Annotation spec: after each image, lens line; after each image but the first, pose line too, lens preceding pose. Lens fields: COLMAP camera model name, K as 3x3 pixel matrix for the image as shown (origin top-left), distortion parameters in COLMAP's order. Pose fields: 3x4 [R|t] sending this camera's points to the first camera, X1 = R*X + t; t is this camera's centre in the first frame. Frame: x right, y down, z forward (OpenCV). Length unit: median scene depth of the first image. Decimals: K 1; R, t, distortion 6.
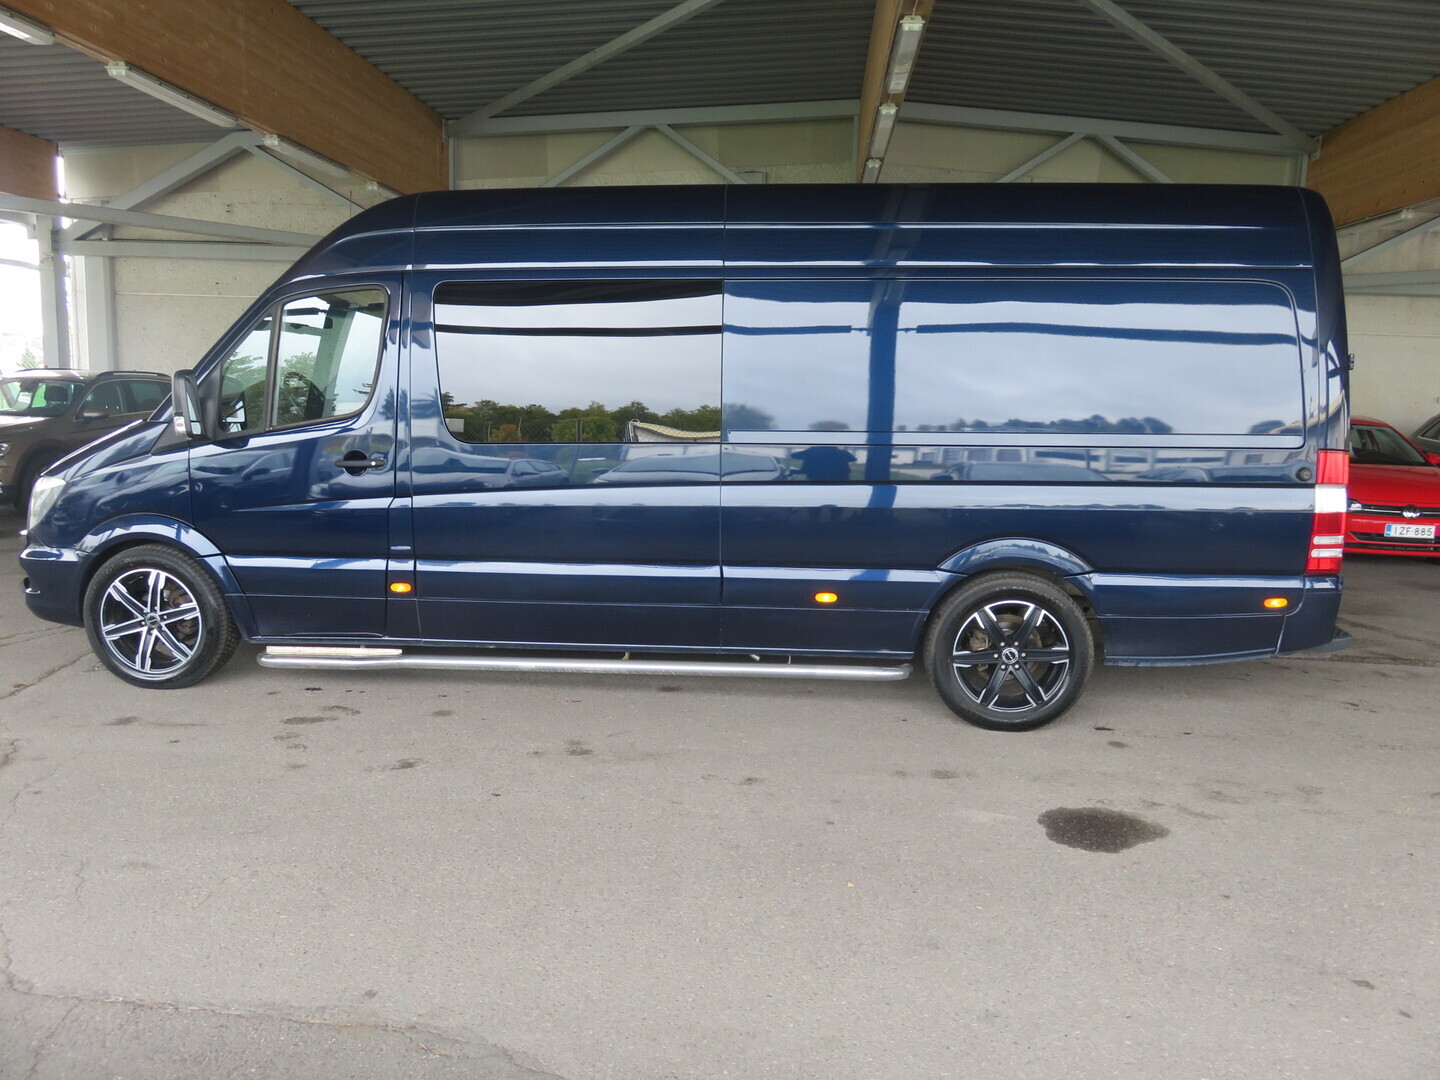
lens RADIAL K [[1063.5, 0, 721.6], [0, 1063.5, 544.5], [0, 0, 1]] dist [-0.013081, 0.004722]
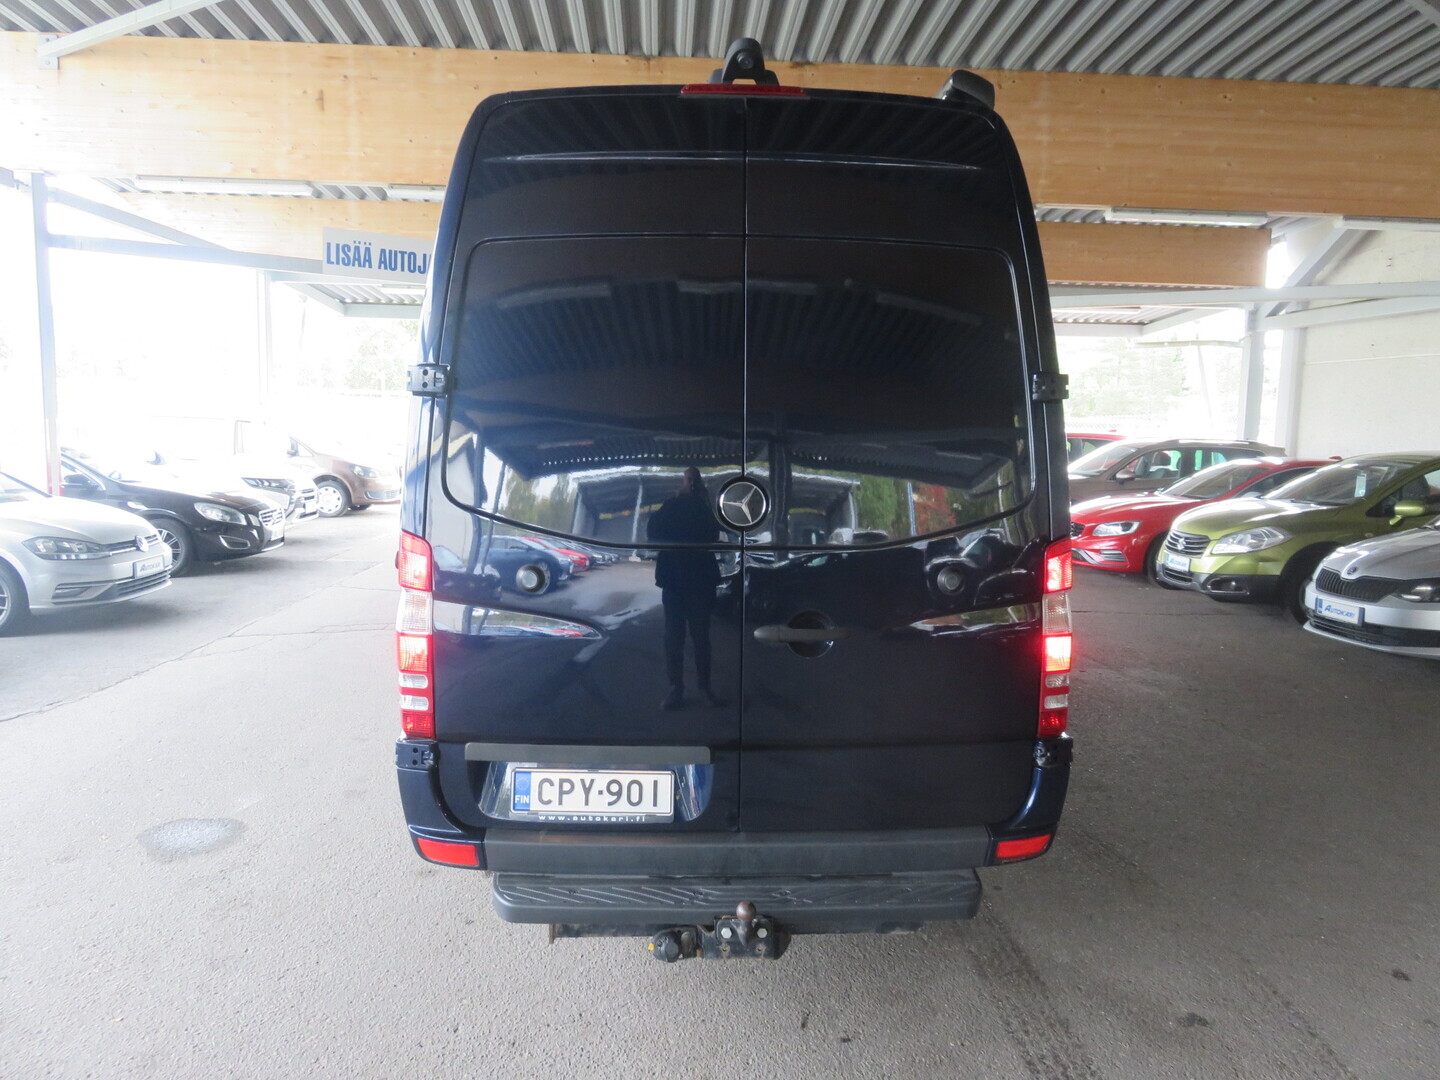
lens RADIAL K [[1063.5, 0, 721.6], [0, 1063.5, 544.5], [0, 0, 1]] dist [-0.013081, 0.004722]
pose [[0.147540, 0.091731, -0.984793, 1.072855], [-0.162839, 0.984355, 0.067294, -0.132528], [0.975559, 0.150434, 0.160169, 0.961666]]
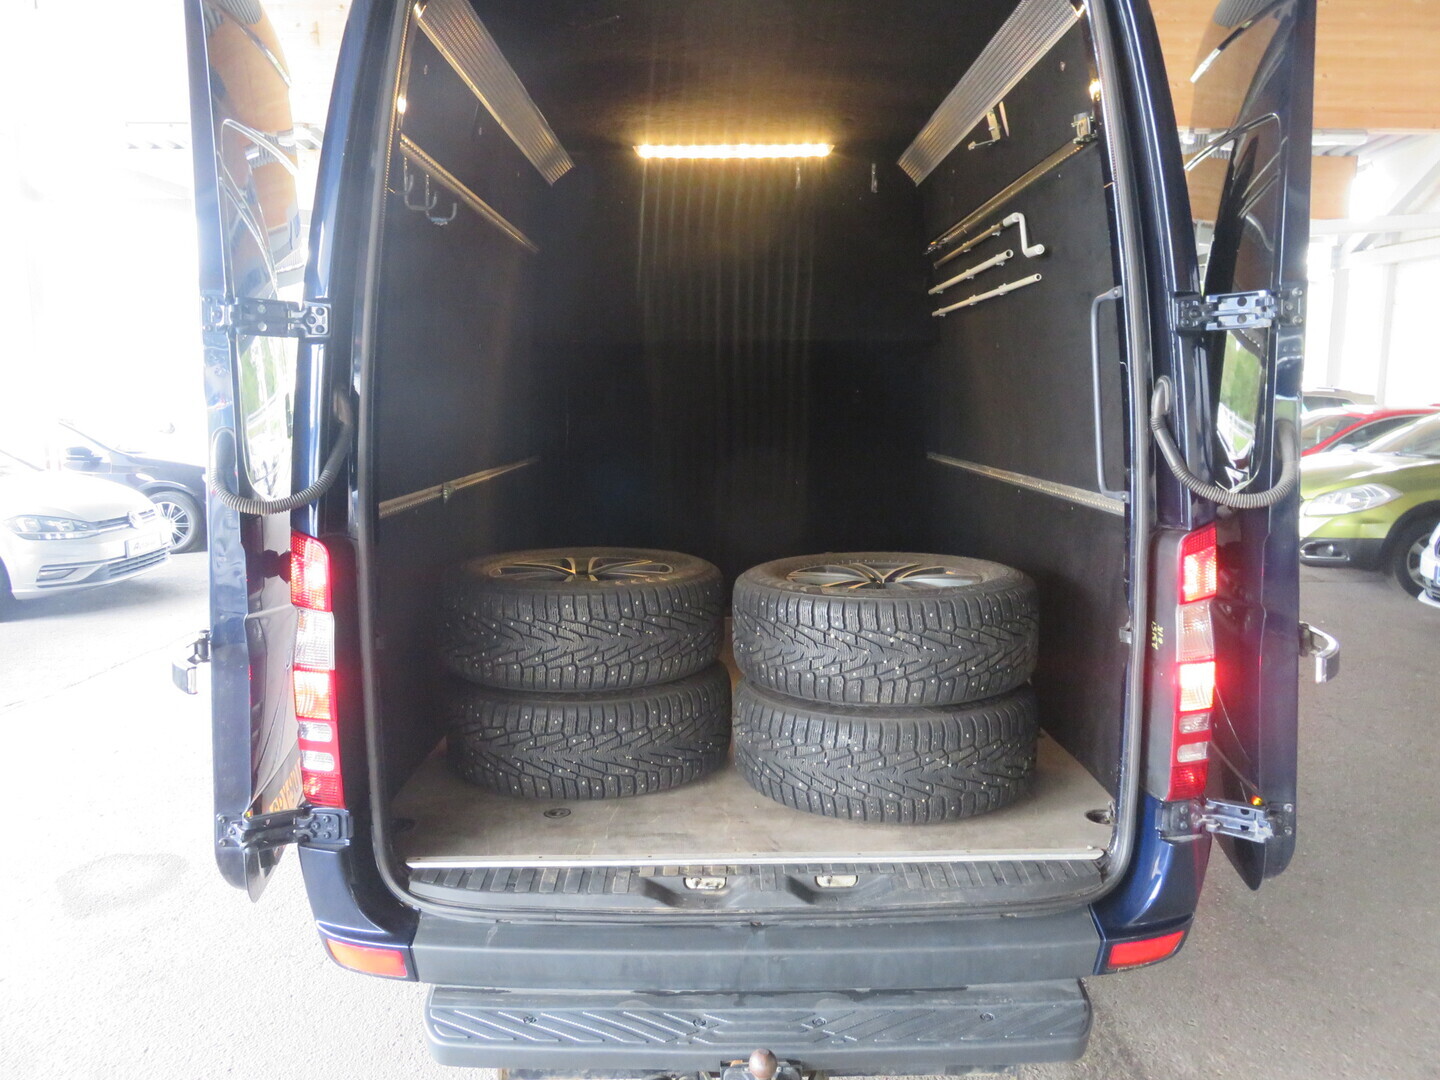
lens RADIAL K [[1063.5, 0, 721.6], [0, 1063.5, 544.5], [0, 0, 1]] dist [-0.013081, 0.004722]
pose [[0.105373, 0.128792, -0.986057, 0.929449], [-0.146291, 0.982797, 0.112733, -0.138706], [0.983614, 0.132372, 0.122401, 0.997564]]
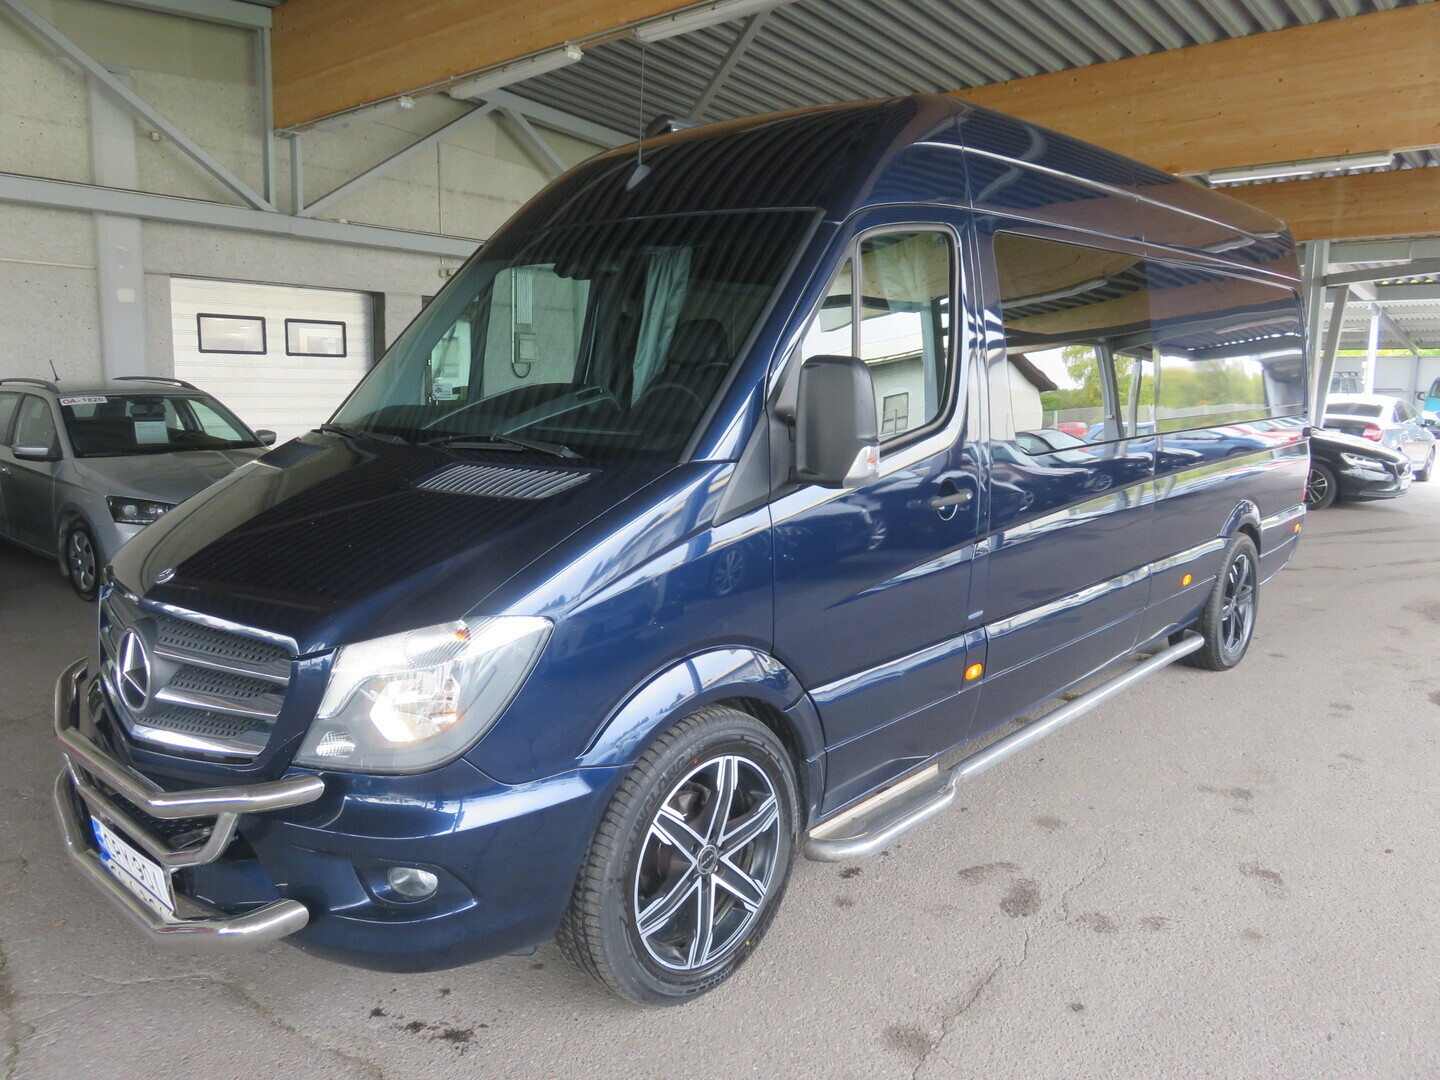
lens RADIAL K [[1063.5, 0, 721.6], [0, 1063.5, 544.5], [0, 0, 1]] dist [-0.013081, 0.004722]
pose [[0.597547, -0.139718, 0.789567, -0.915203], [0.124014, 0.988957, 0.081147, -0.114936], [-0.792185, 0.049428, 0.608275, 0.692955]]
